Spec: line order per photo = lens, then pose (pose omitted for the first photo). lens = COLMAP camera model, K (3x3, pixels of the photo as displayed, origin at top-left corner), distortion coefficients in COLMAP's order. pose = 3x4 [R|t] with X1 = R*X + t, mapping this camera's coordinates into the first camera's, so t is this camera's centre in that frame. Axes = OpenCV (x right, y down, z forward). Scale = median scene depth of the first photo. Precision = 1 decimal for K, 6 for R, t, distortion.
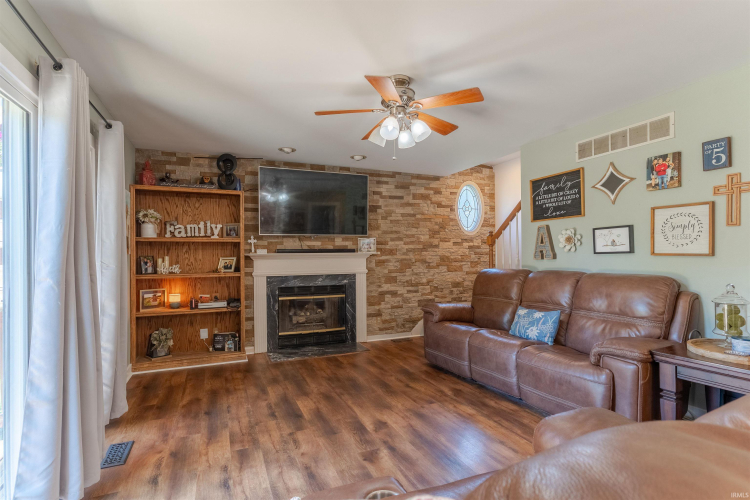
lens RADIAL K [[359.8, 0, 375.0], [0, 359.8, 250.0], [0, 0, 1]] dist [0.000628, 0.000171]
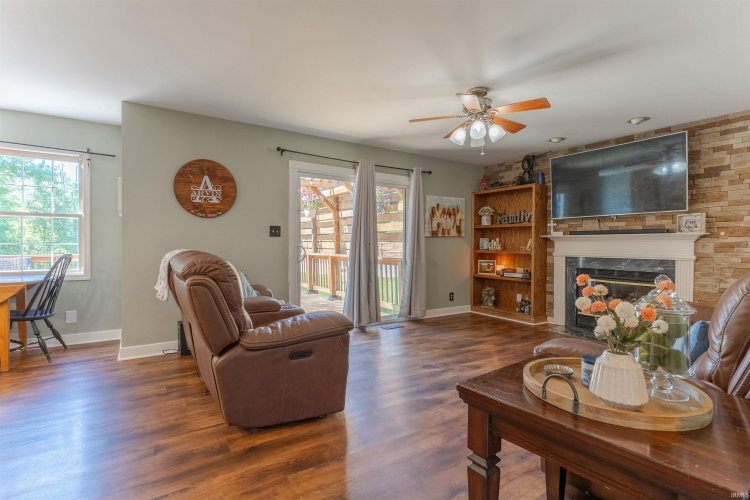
lens RADIAL K [[359.8, 0, 375.0], [0, 359.8, 250.0], [0, 0, 1]] dist [0.000628, 0.000171]
pose [[0.195691, 0.028653, -0.980247, 0.681792], [0.008855, 0.999481, 0.030984, 0.015153], [0.980626, -0.014744, 0.195335, 0.232866]]
